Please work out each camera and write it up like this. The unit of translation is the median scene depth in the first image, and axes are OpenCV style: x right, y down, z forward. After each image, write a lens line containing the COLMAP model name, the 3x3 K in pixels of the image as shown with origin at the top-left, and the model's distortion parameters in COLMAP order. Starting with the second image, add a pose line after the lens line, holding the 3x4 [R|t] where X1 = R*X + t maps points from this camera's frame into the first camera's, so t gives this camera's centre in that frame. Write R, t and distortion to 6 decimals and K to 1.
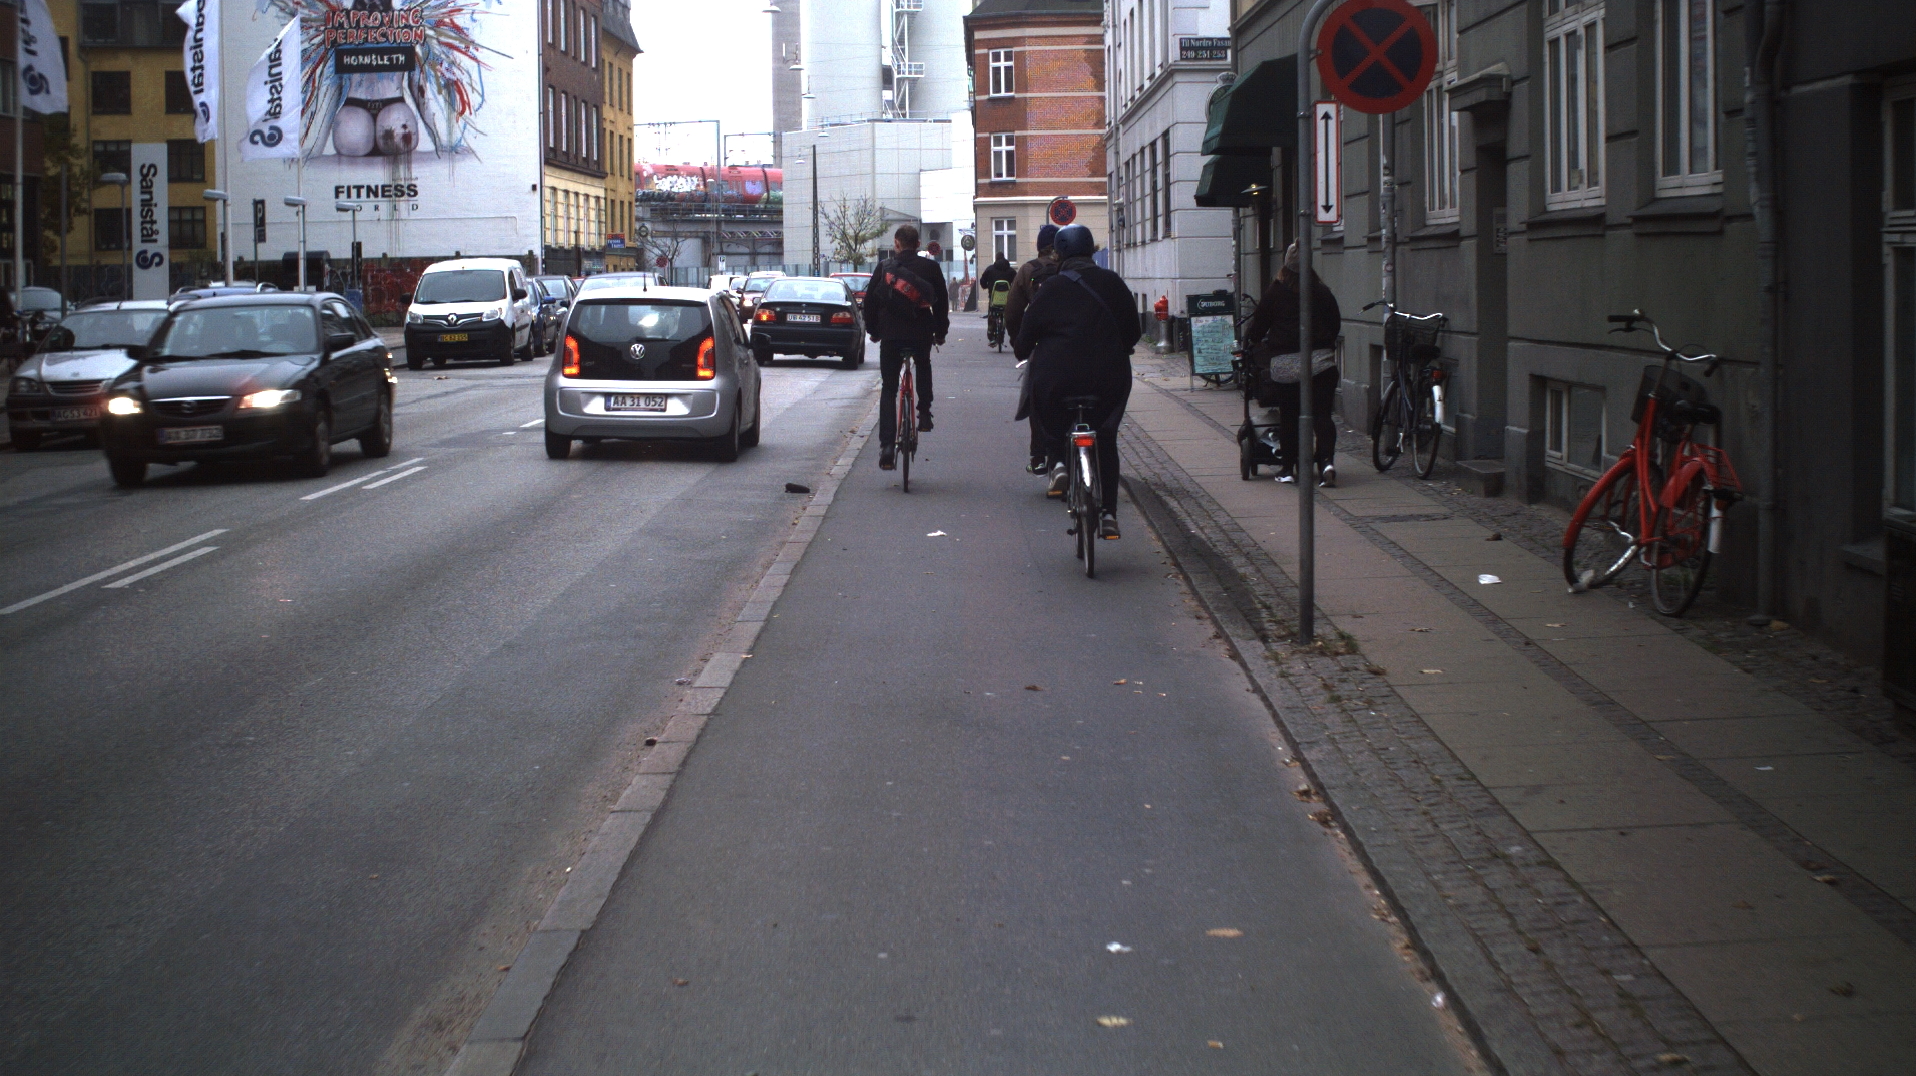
lens RADIAL K [[3595.8, 0, 947.5], [0, 3595.8, 539.0], [0, 0, 1]] dist [-0.244660, 0.000000]
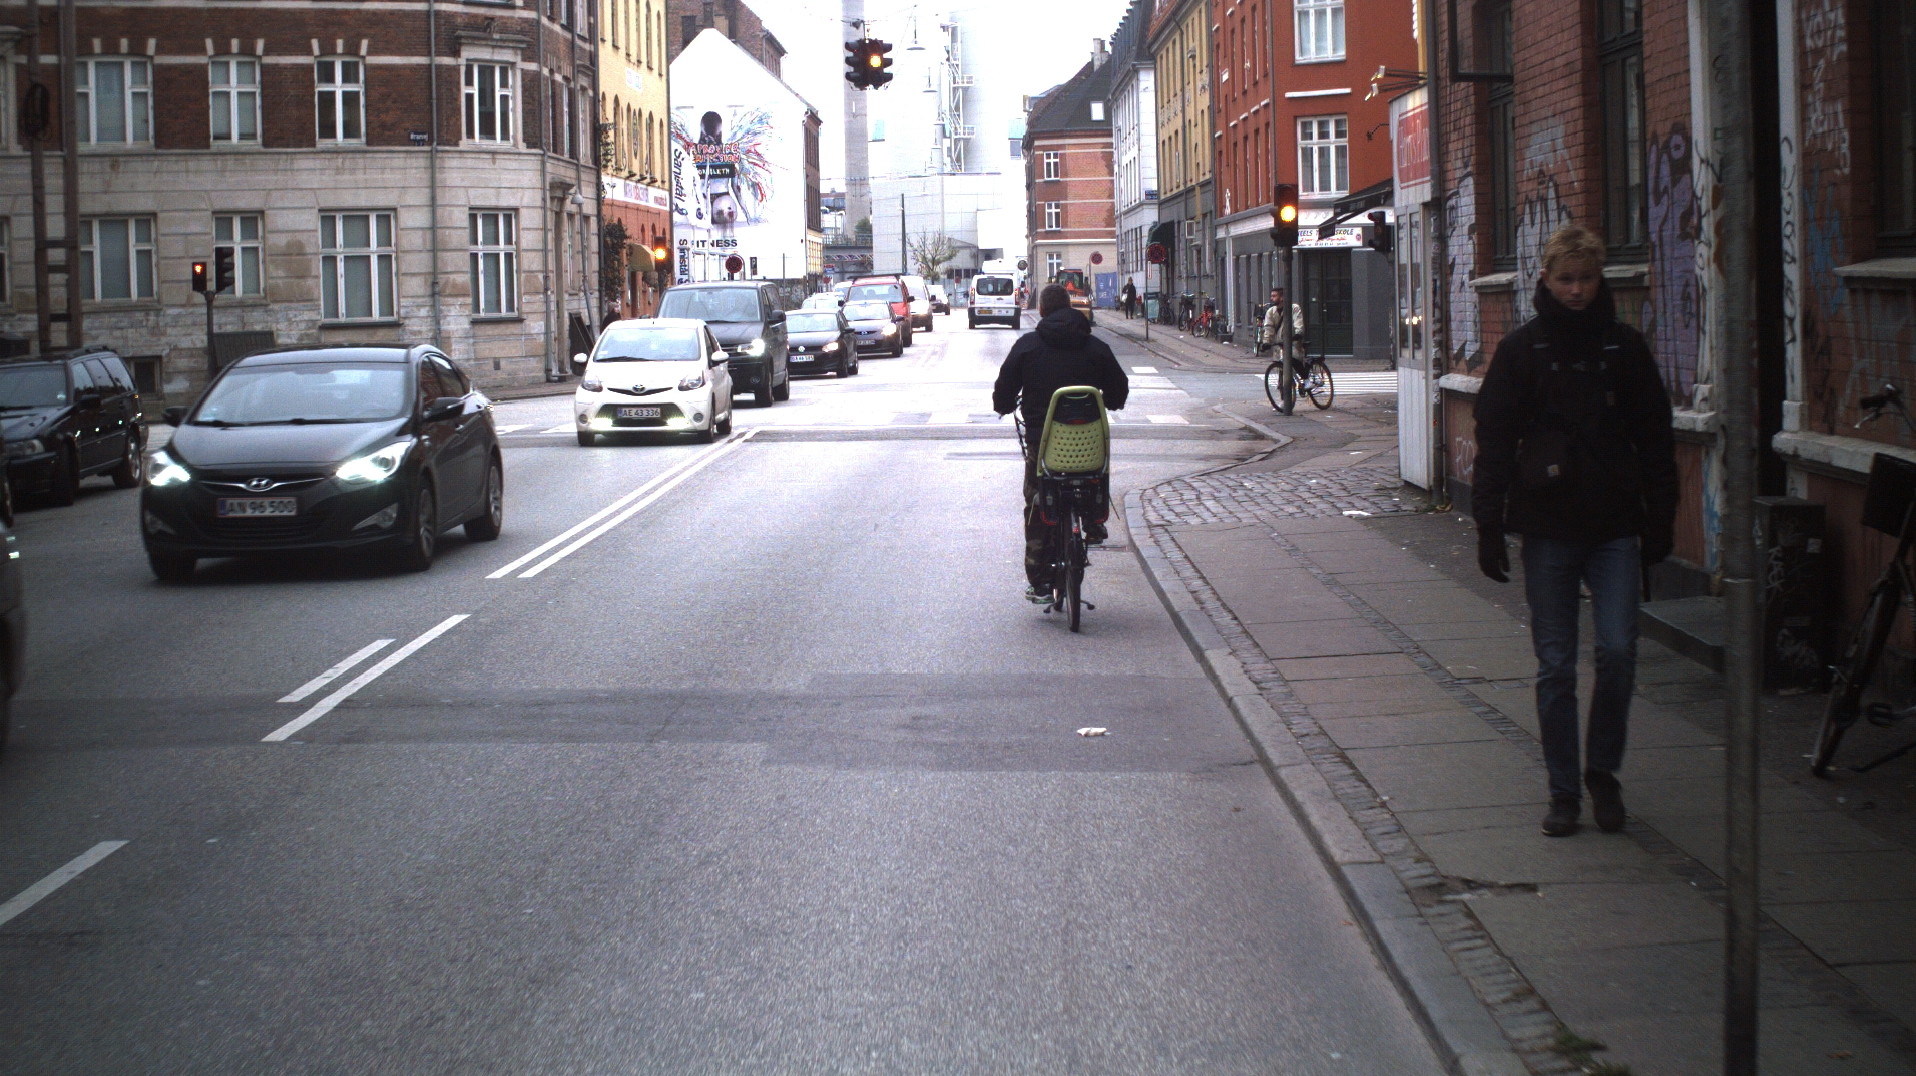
lens RADIAL K [[3595.8, 0, 951.4], [0, 3595.8, 528.7], [0, 0, 1]] dist [-0.244660, 0.000000]
pose [[0.999941, -0.010680, -0.001897, -0.037448], [0.010667, 0.999923, -0.006305, 0.060528], [0.001964, 0.006285, 0.999978, -0.827531]]
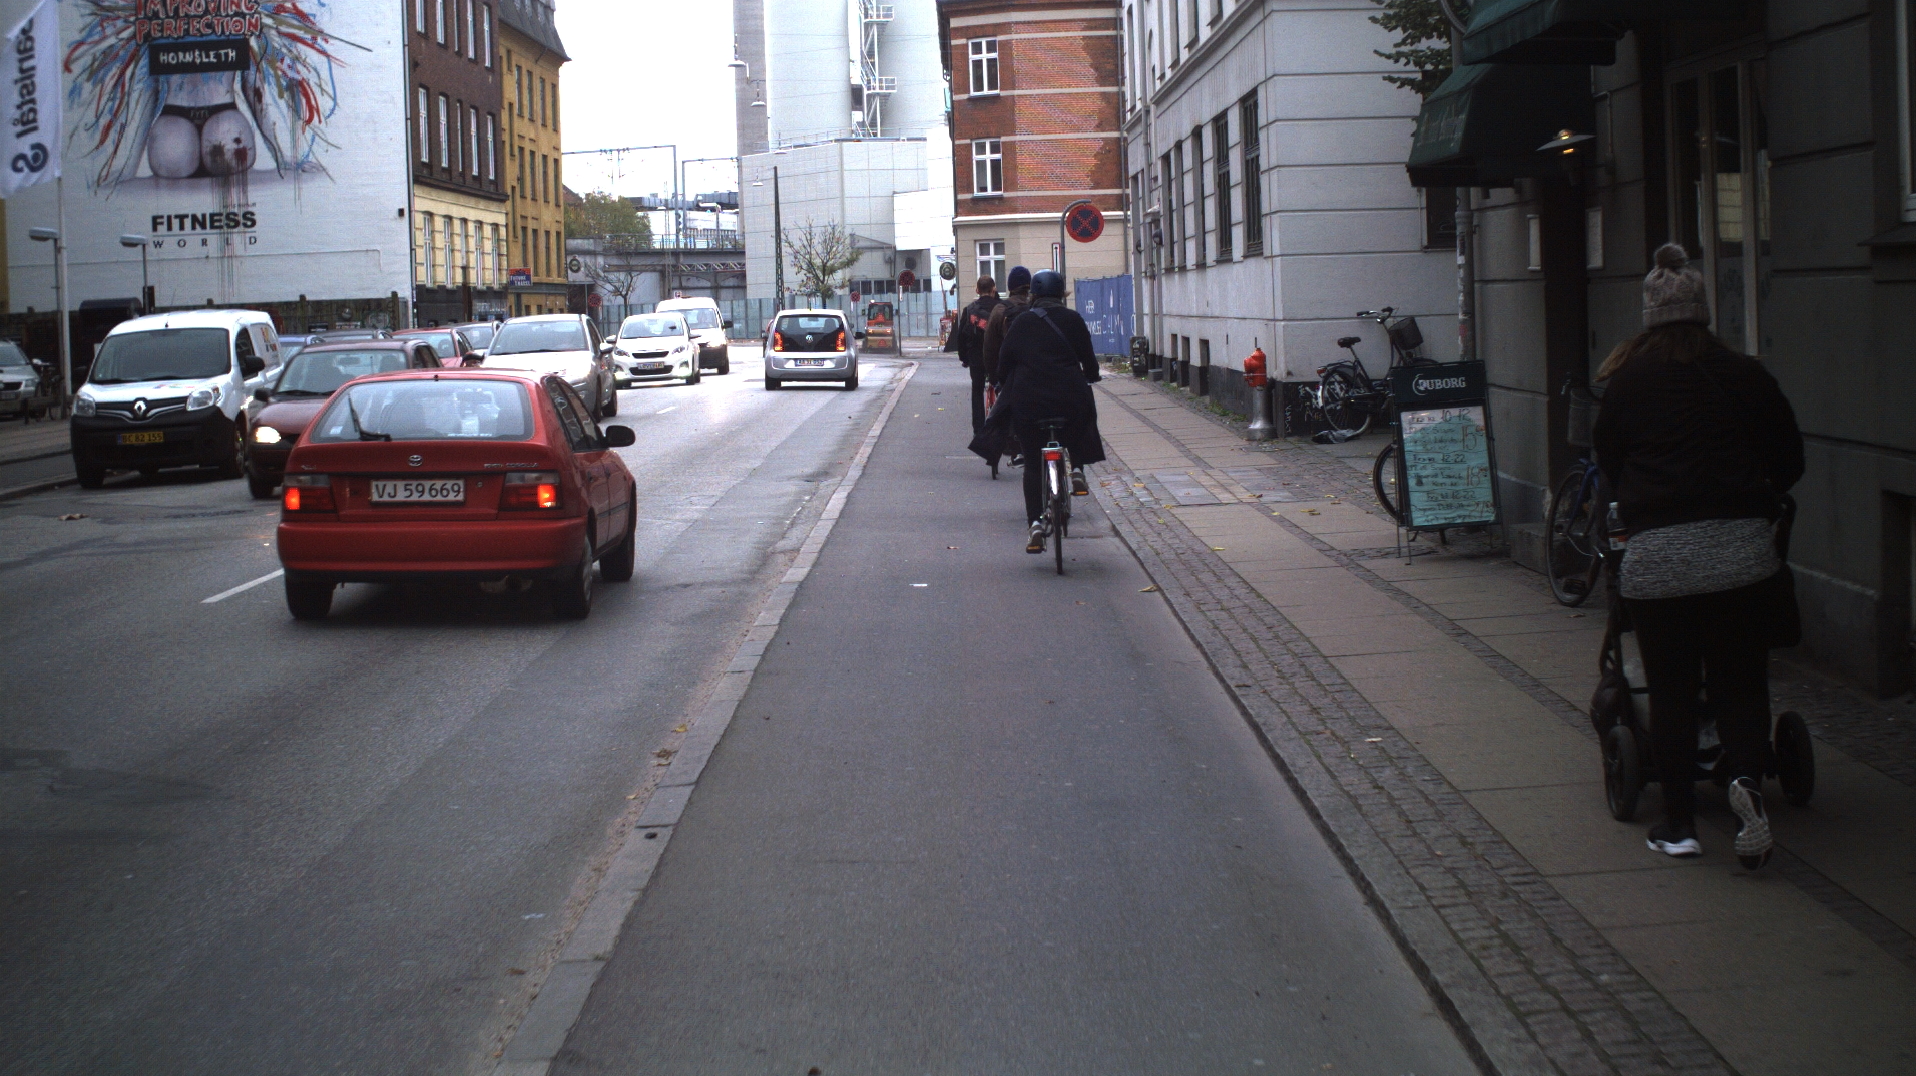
lens RADIAL K [[3595.8, 0, 971.8], [0, 3595.8, 533.9], [0, 0, 1]] dist [-0.244660, 0.000000]
pose [[0.999726, -0.020658, 0.010974, 0.001187], [0.020759, 0.999742, -0.009185, -0.016969], [-0.010782, 0.009410, 0.999898, 0.206491]]
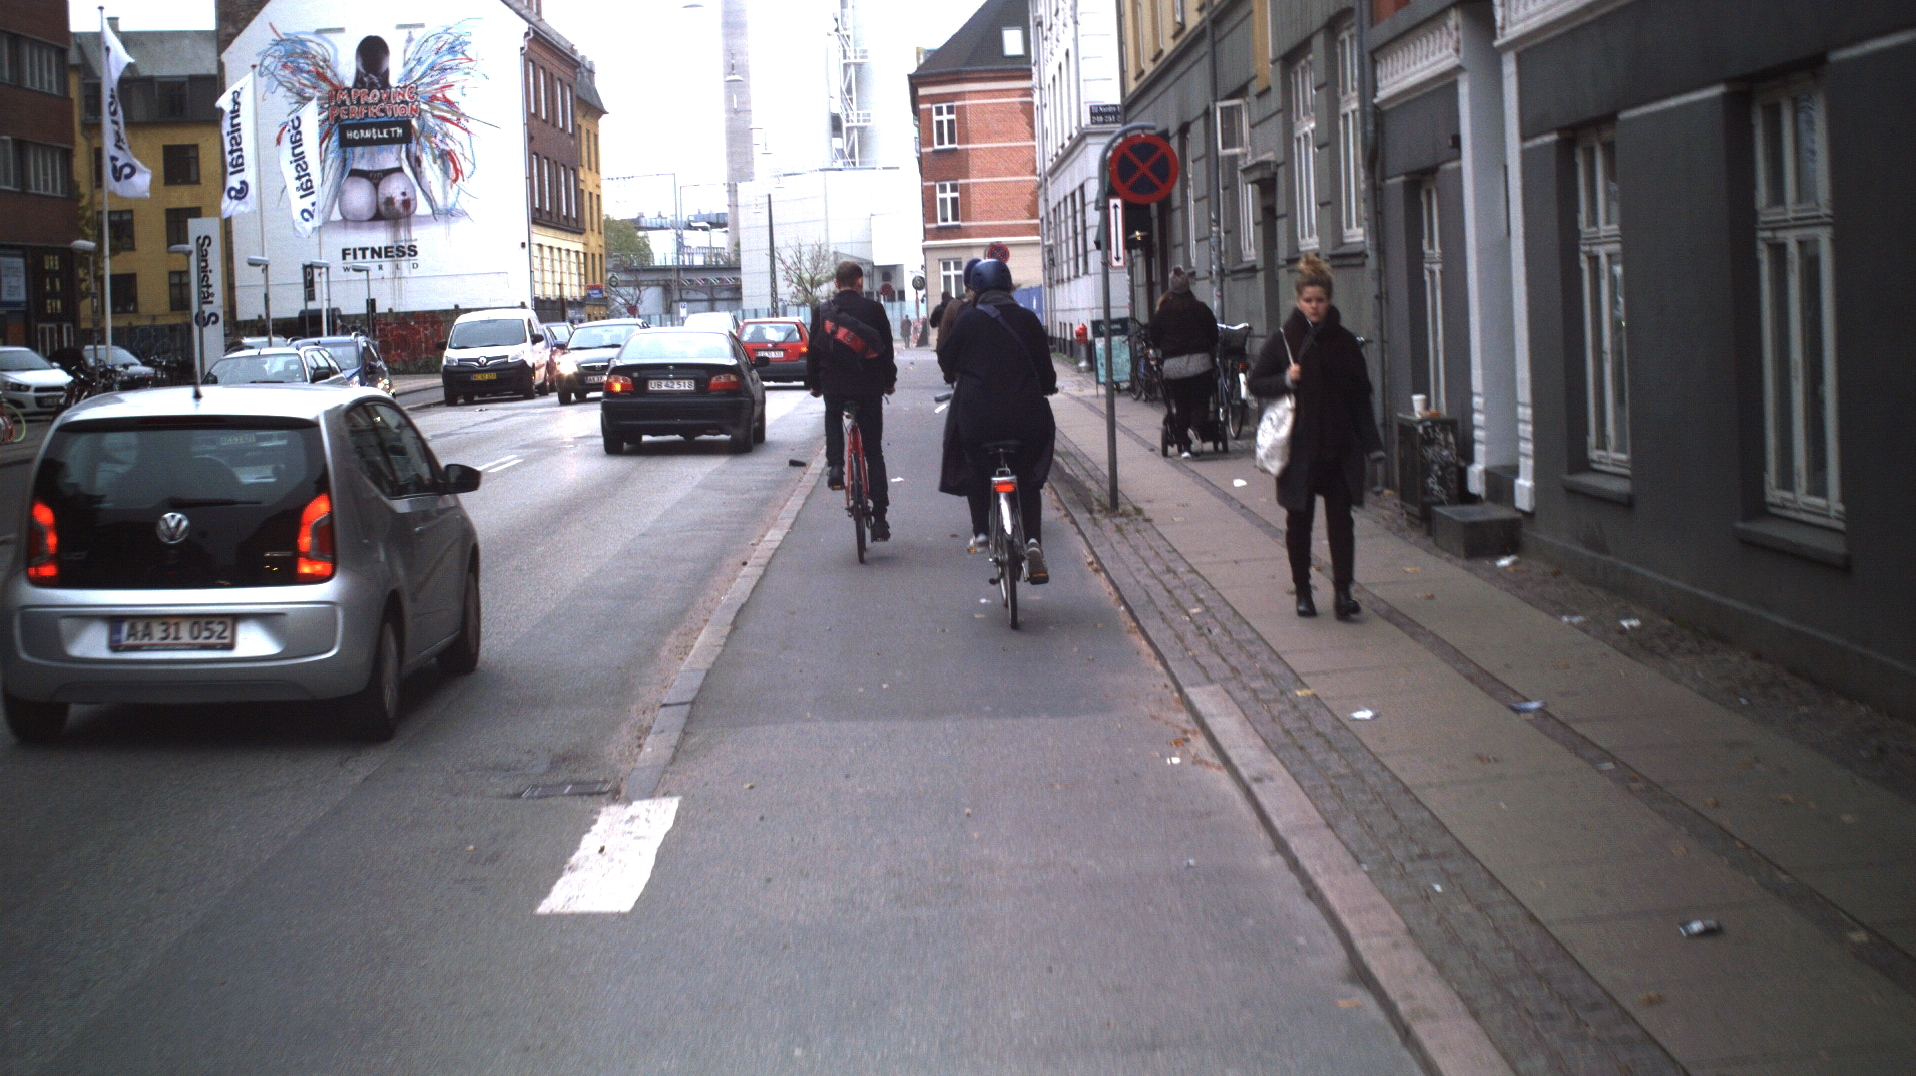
lens RADIAL K [[3595.8, 0, 912.1], [0, 3595.8, 526.6], [0, 0, 1]] dist [-0.244660, 0.000000]
pose [[0.999545, -0.030137, 0.001549, 0.000053], [0.030156, 0.999437, -0.014679, 0.008370], [-0.001106, 0.014719, 0.999891, -0.103544]]
